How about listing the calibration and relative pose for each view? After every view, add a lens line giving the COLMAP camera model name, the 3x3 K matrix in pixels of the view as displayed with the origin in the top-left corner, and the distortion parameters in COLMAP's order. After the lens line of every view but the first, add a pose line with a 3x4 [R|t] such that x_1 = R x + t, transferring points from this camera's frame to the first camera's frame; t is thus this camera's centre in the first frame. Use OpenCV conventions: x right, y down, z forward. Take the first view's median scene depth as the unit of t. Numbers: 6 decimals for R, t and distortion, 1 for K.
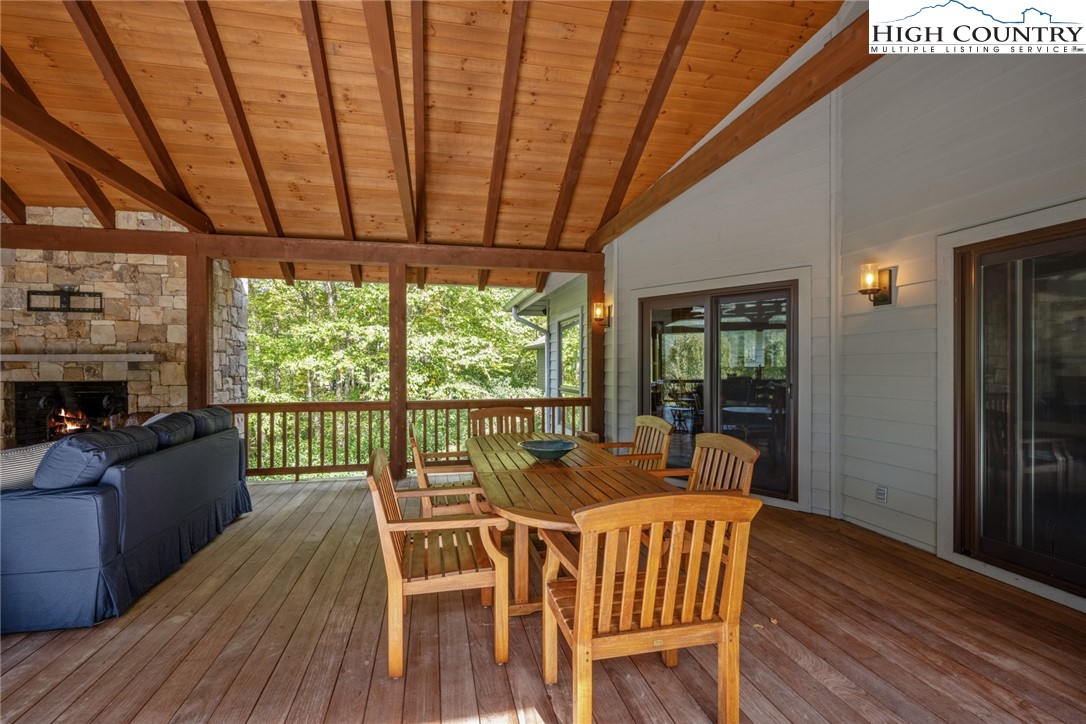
lens RADIAL K [[468.9, 0, 538.9], [0, 468.9, 364.4], [0, 0, 1]] dist [-0.001366, -0.000096]
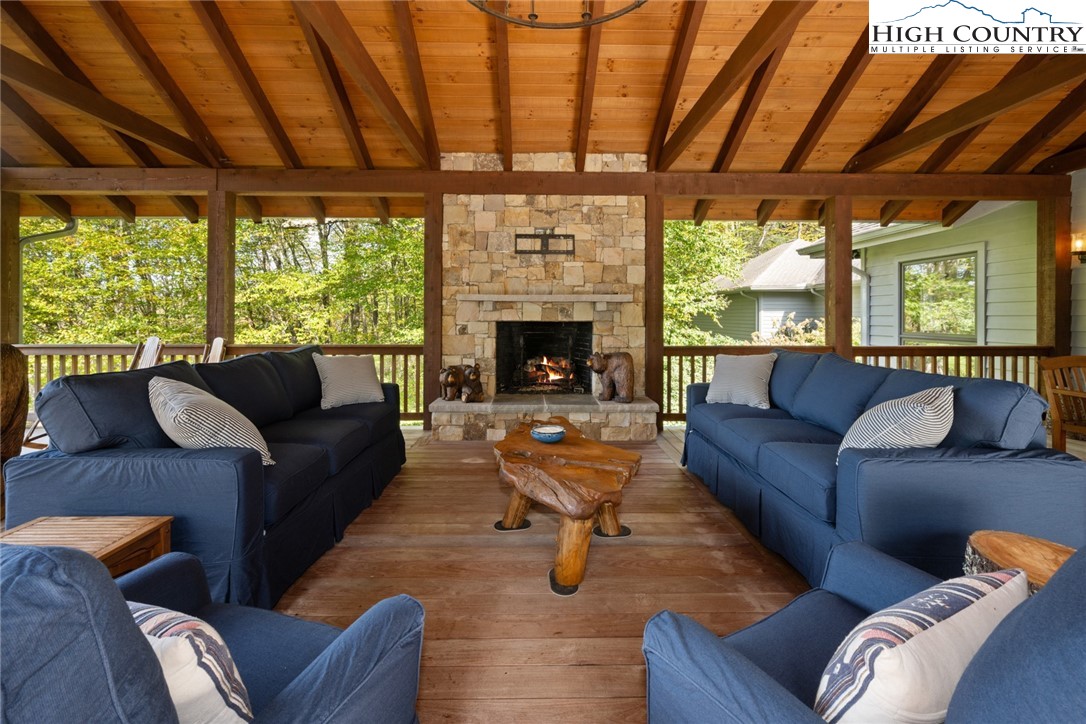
lens RADIAL K [[437.4, 0, 541.7], [0, 437.4, 314.9], [0, 0, 1]] dist [0.000086, -0.000625]
pose [[0.980199, 0.003965, -0.197974, -0.810637], [-0.003787, 0.999992, 0.001281, 0.020475], [0.197977, -0.000506, 0.980206, 0.052121]]
